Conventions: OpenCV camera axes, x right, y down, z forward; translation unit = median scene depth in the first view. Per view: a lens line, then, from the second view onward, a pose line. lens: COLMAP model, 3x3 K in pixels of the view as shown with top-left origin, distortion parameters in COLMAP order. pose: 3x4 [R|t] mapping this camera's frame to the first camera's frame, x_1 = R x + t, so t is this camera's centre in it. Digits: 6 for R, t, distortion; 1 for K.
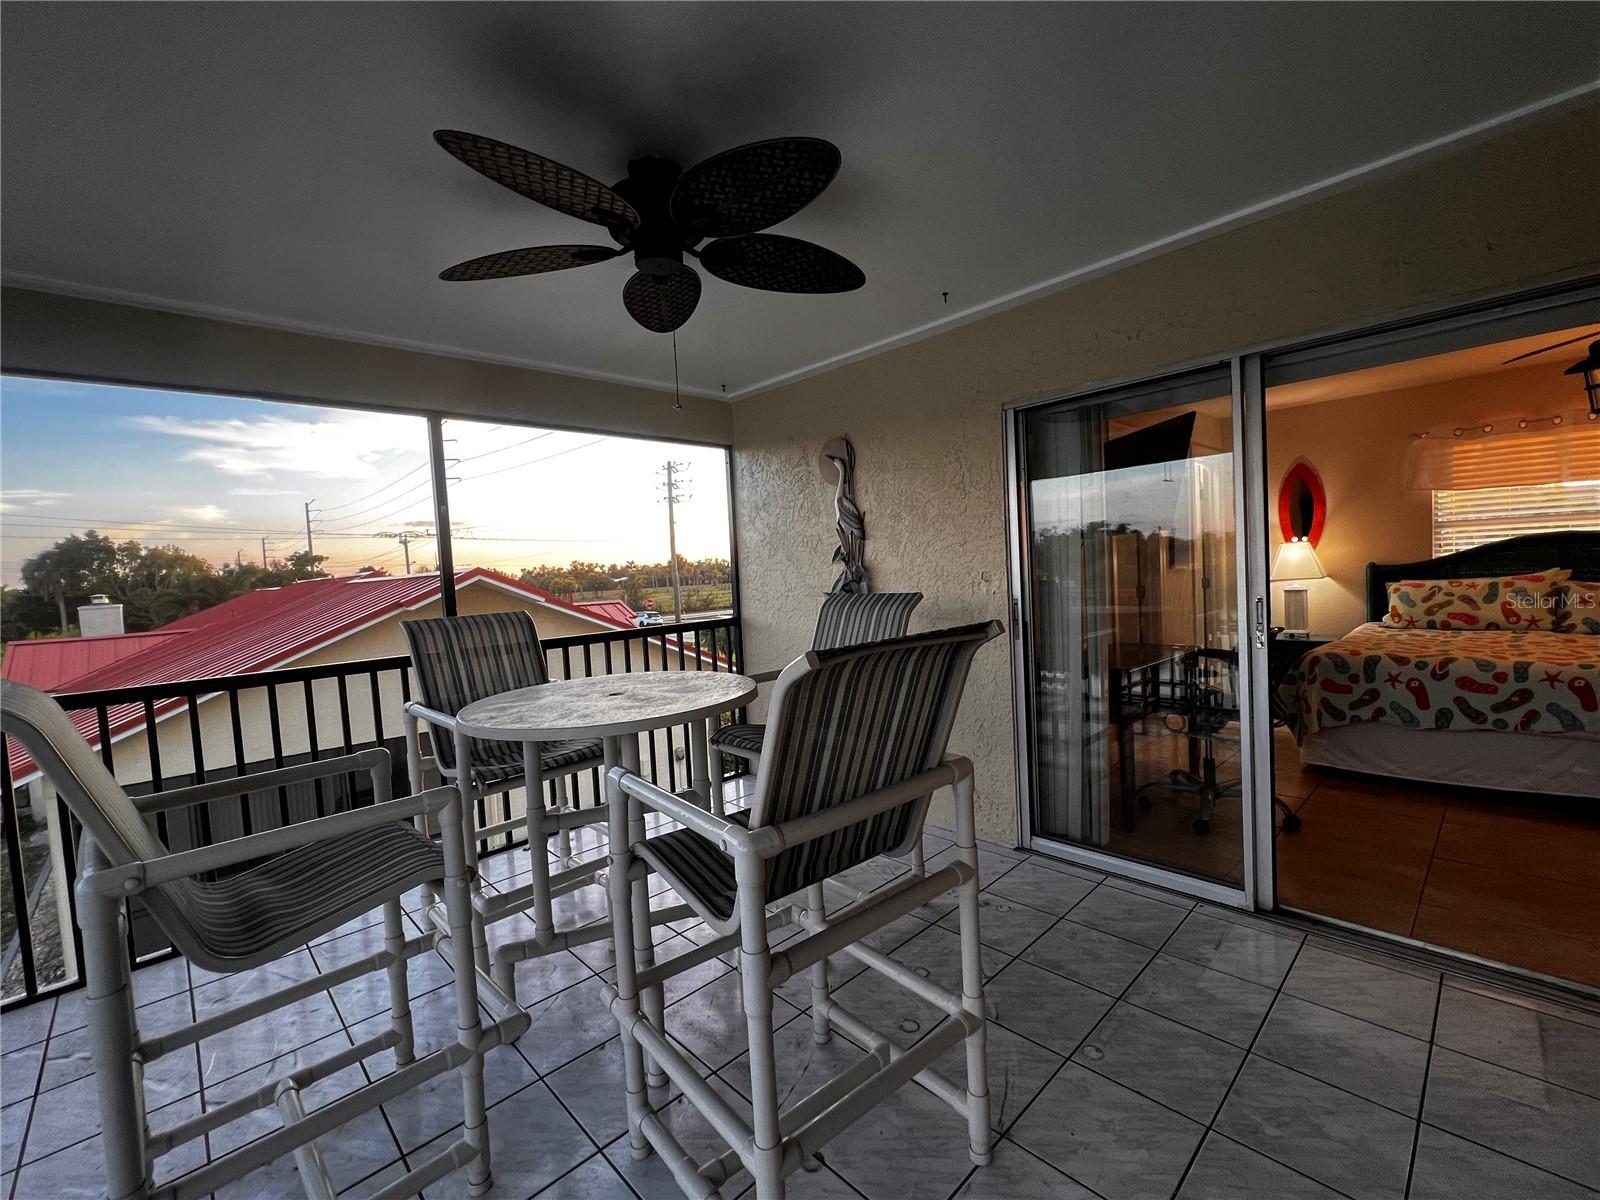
lens RADIAL K [[682.1, 0, 798.2], [0, 682.1, 601.4], [0, 0, 1]] dist [0.000577, -0.000088]
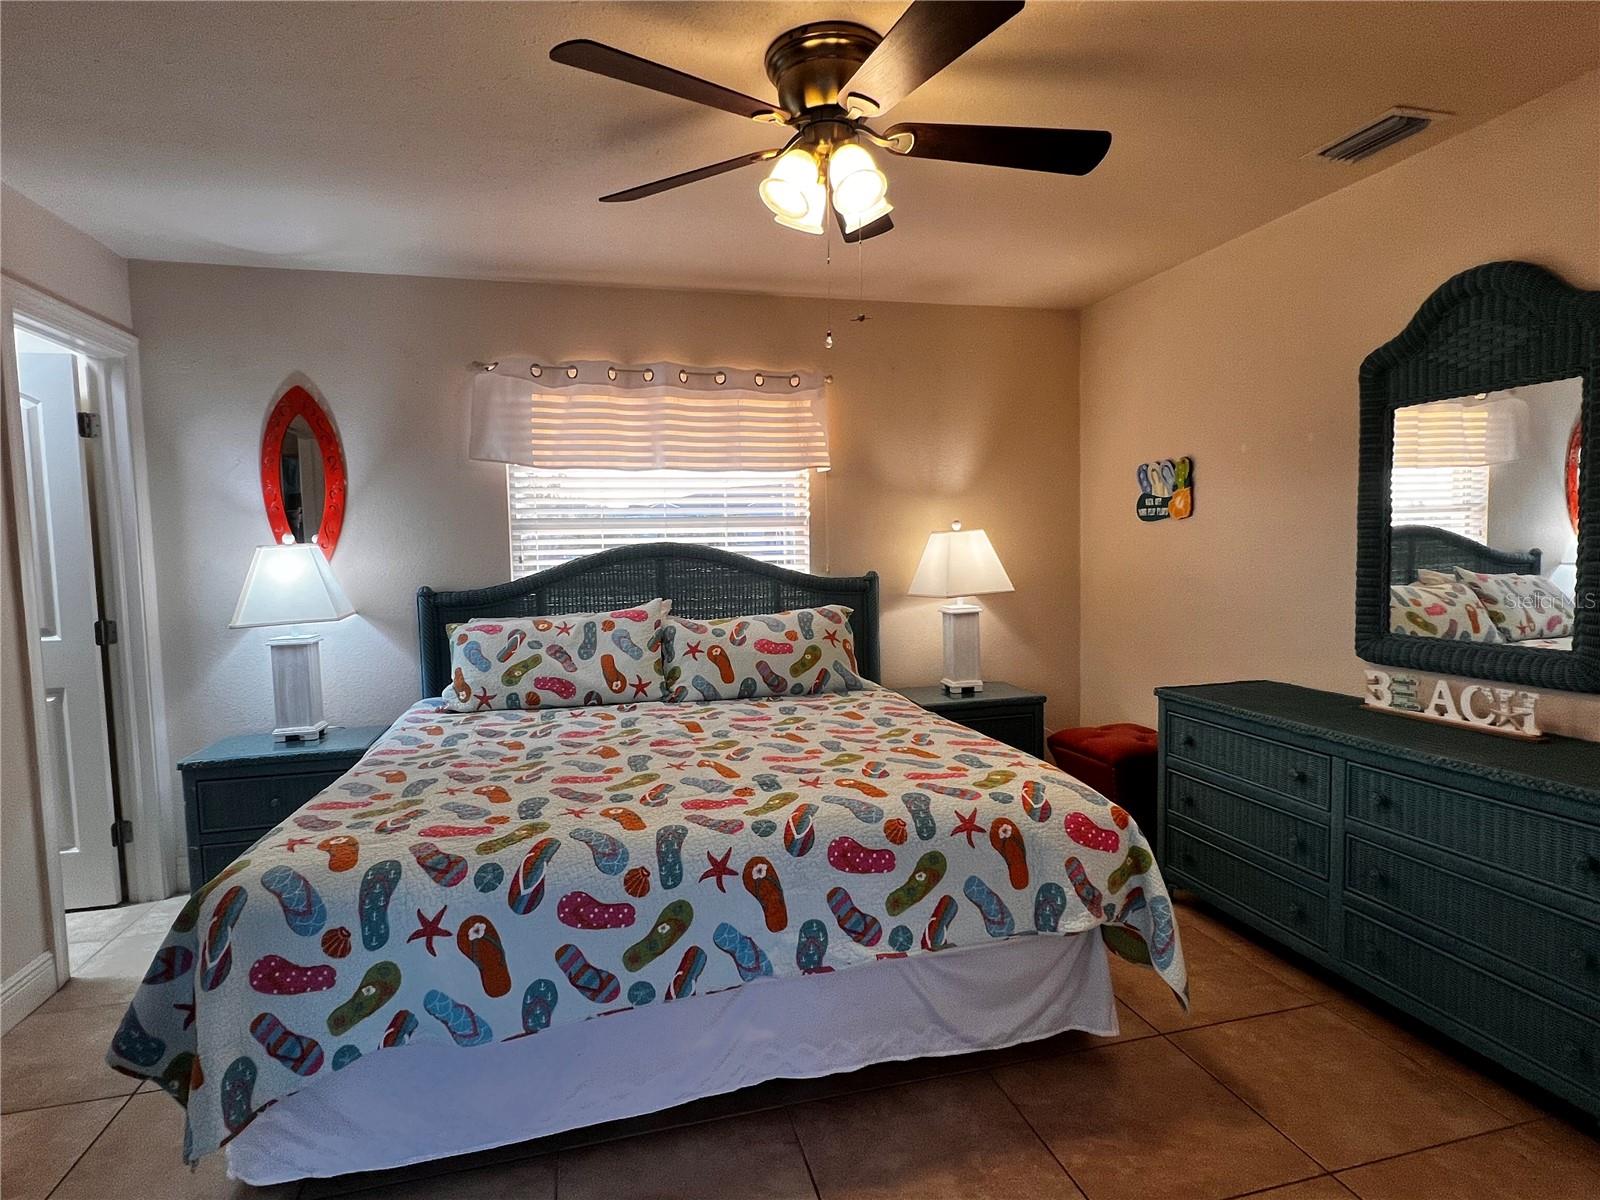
lens RADIAL K [[837.8, 0, 798.2], [0, 837.8, 605.1], [0, 0, 1]] dist [0.001221, 0.000680]
pose [[0.481843, -0.024713, 0.875909, 0.456506], [0.036305, 0.999307, 0.008223, -0.042889], [-0.875505, 0.027838, 0.482406, 0.478607]]
